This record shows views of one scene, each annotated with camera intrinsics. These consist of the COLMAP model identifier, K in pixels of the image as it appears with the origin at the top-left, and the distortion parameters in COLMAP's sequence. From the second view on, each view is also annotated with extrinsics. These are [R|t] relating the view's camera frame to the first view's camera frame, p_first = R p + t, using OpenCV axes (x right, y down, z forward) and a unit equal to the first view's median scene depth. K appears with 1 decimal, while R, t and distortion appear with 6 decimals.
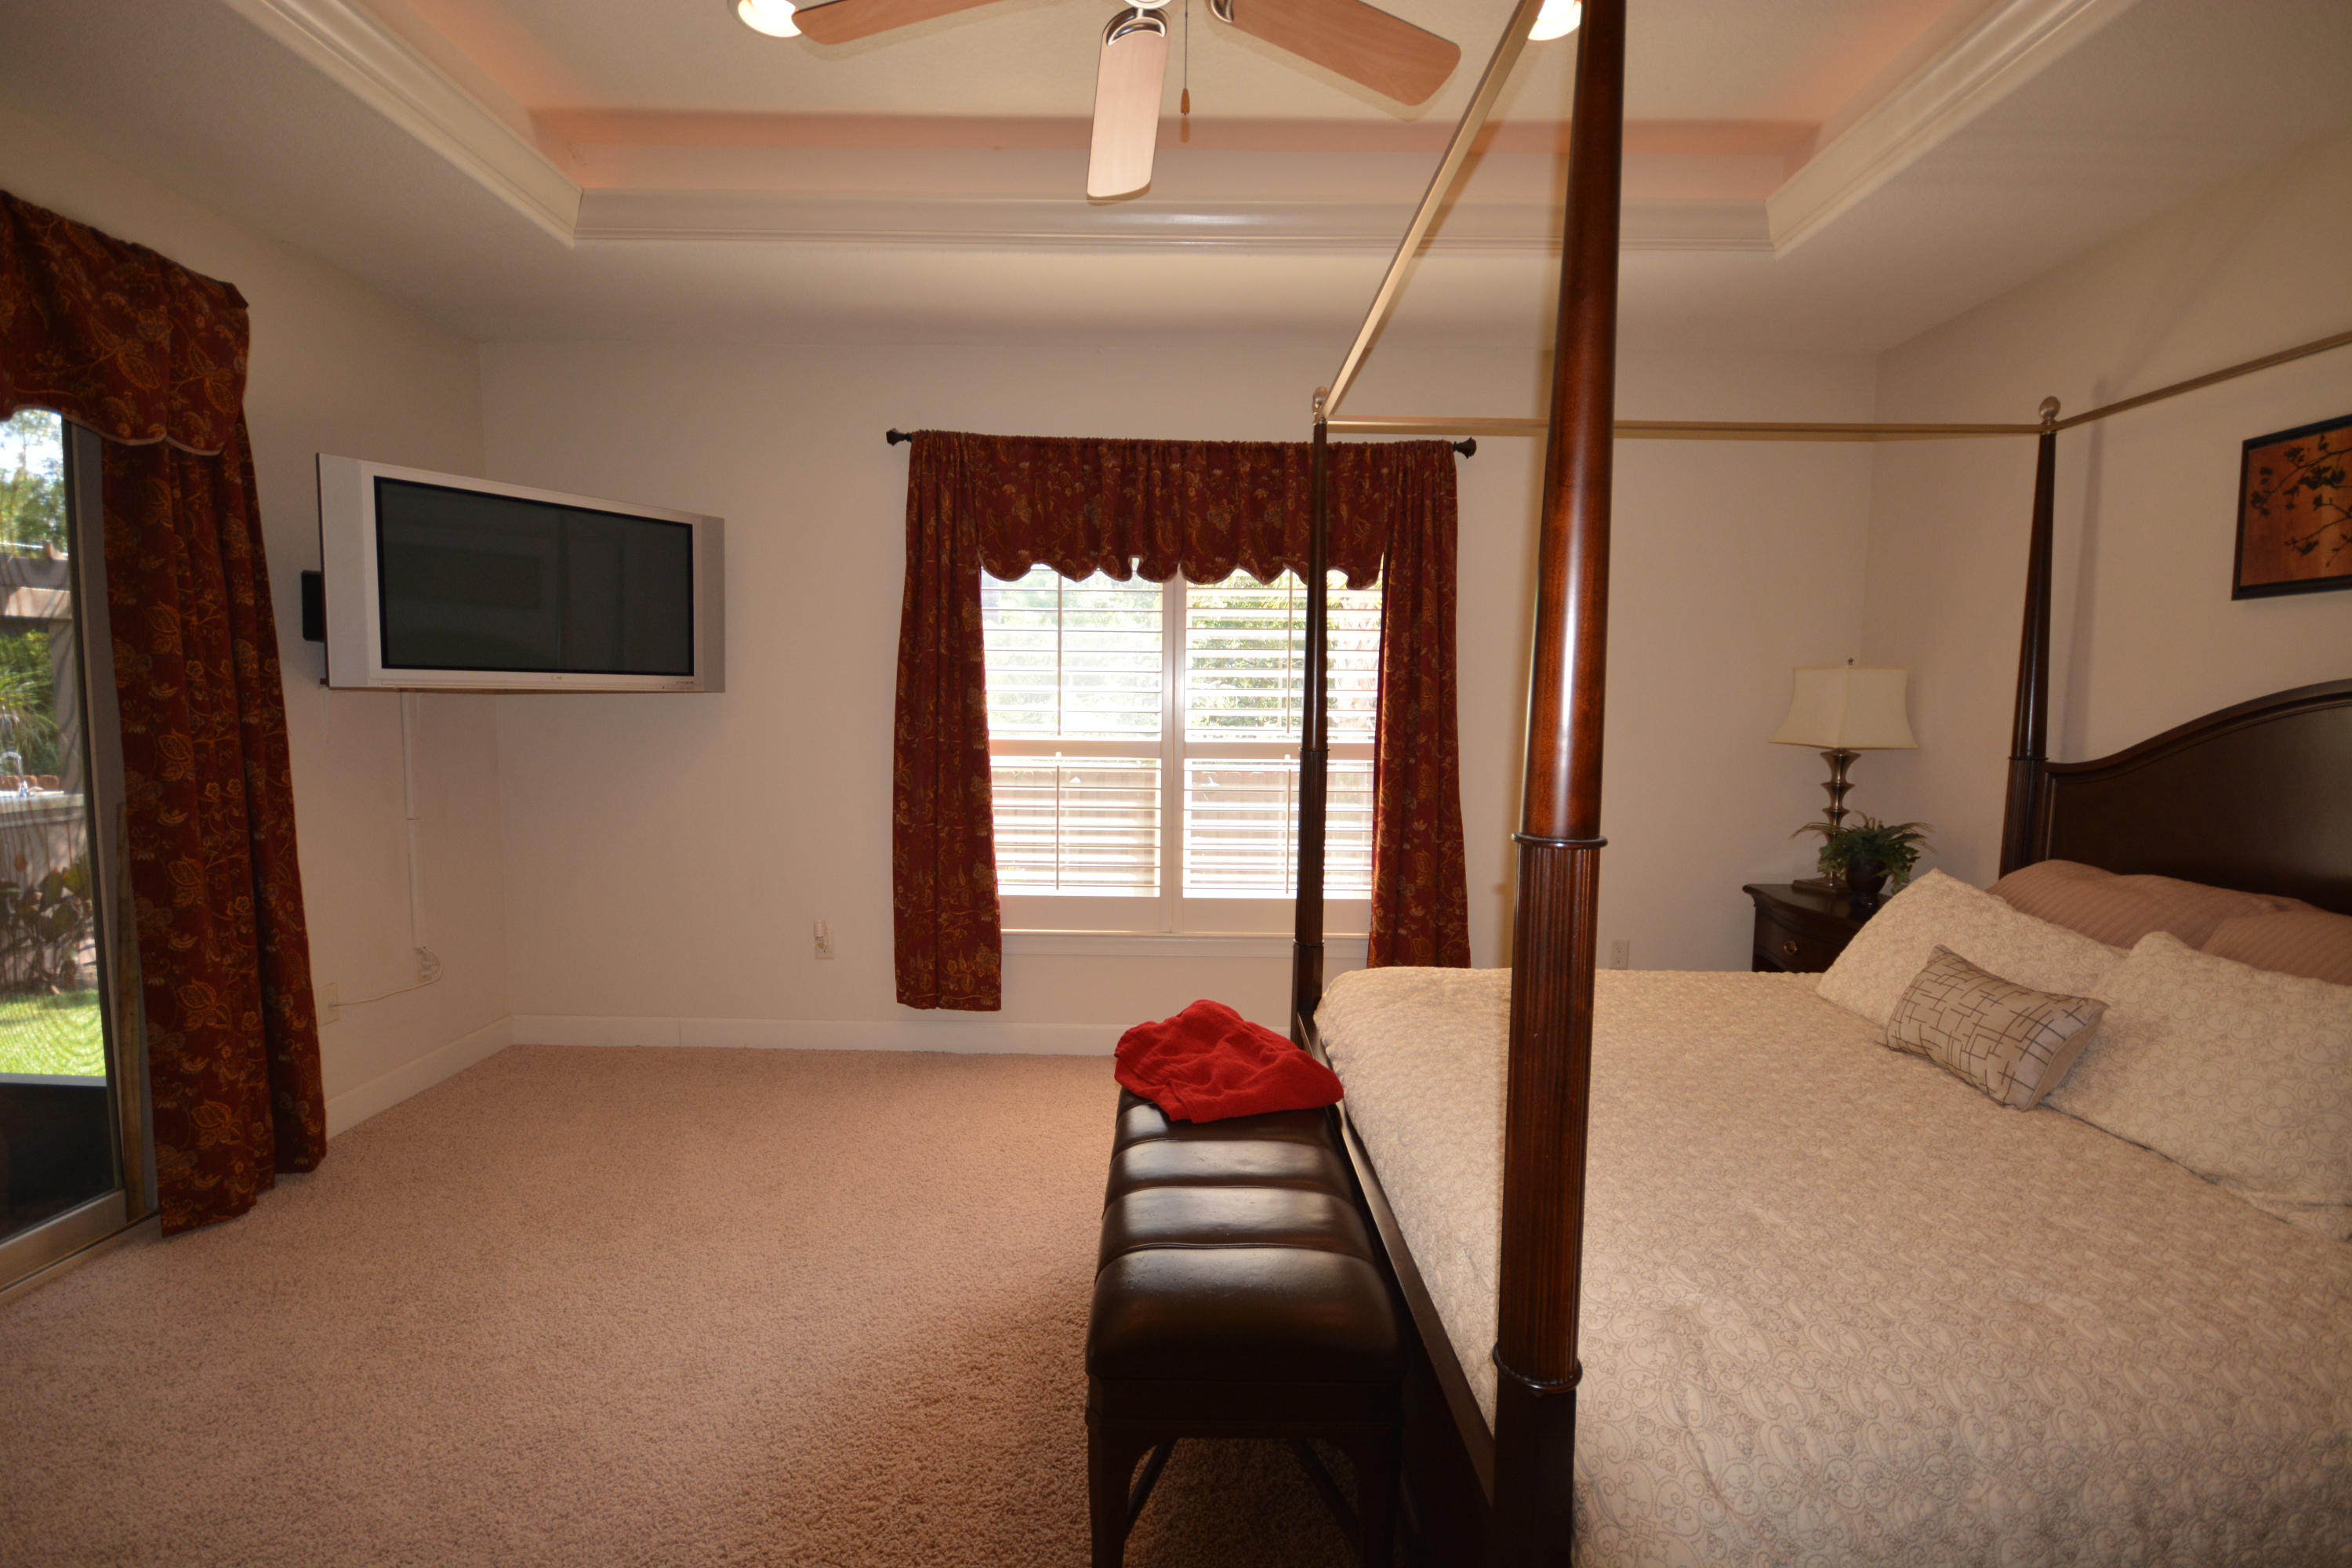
lens RADIAL K [[1046.7, 0, 1179.0], [0, 1046.7, 786.9], [0, 0, 1]] dist [-0.001110, -0.001943]
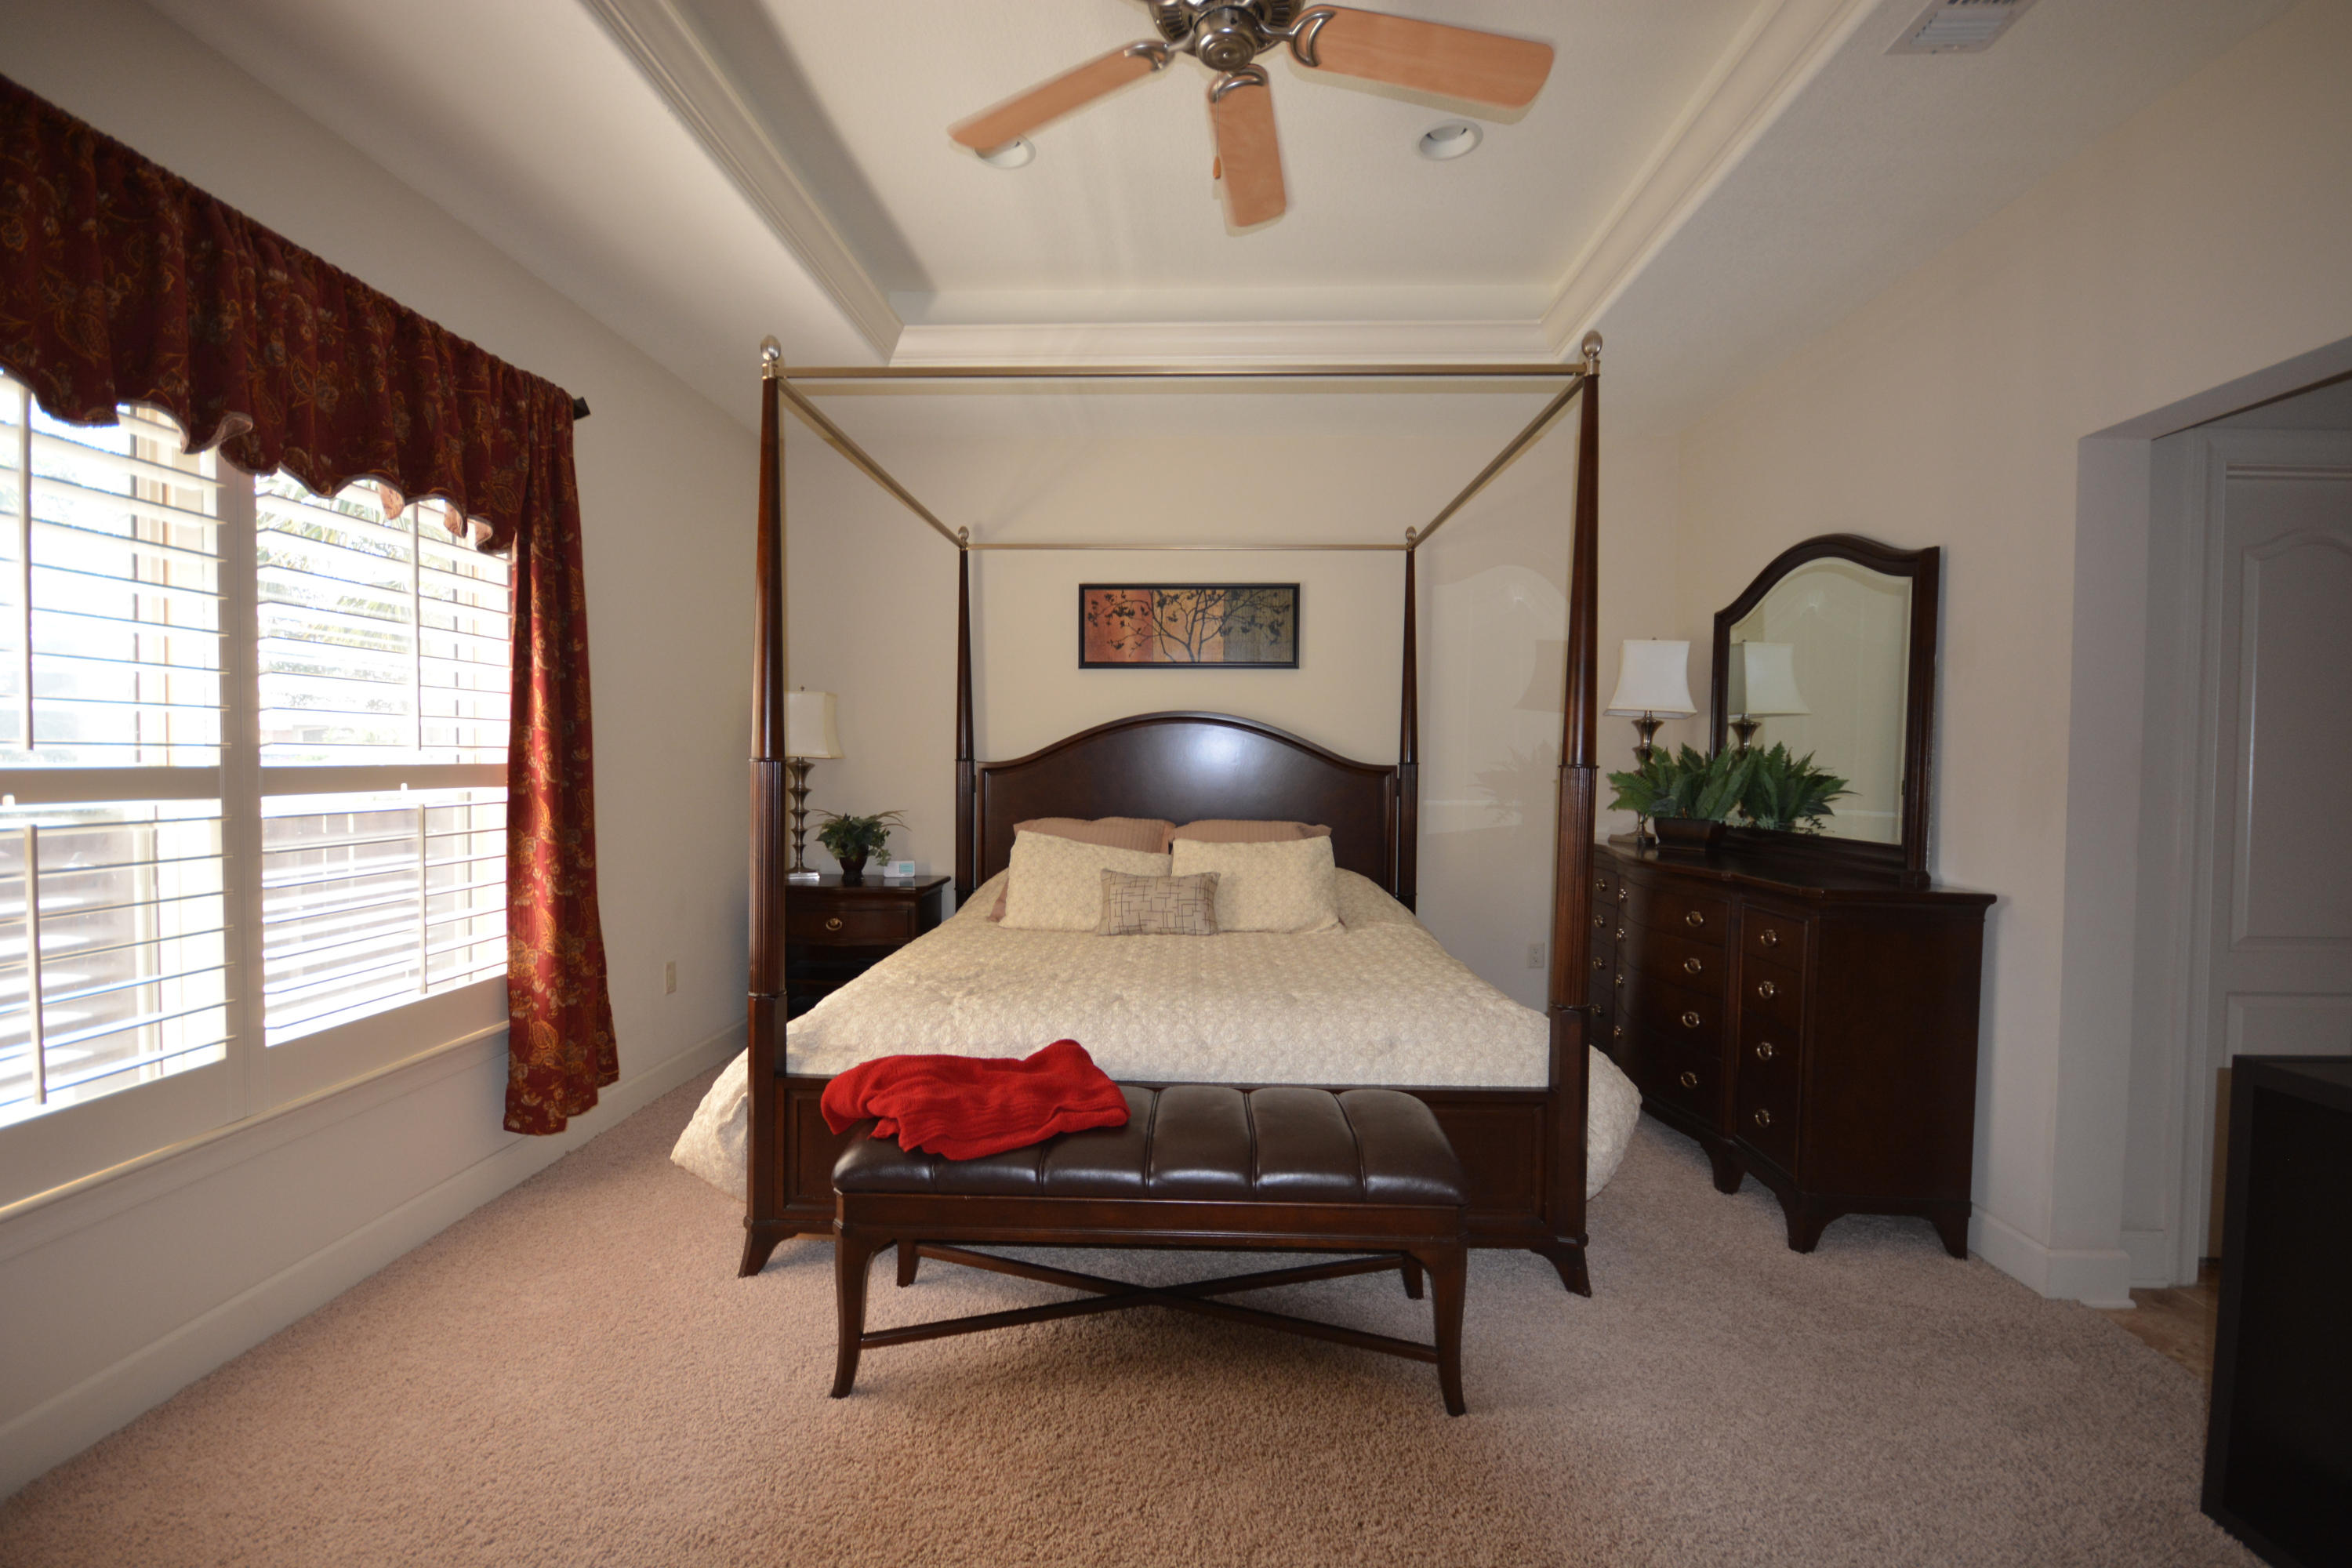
lens RADIAL K [[1046.7, 0, 1182.5], [0, 1046.7, 784.1], [0, 0, 1]] dist [-0.001110, -0.001943]
pose [[0.024196, -0.034188, 0.999122, -0.733261], [0.077590, 0.996465, 0.032218, -0.017947], [-0.996692, 0.076742, 0.026763, 0.679490]]
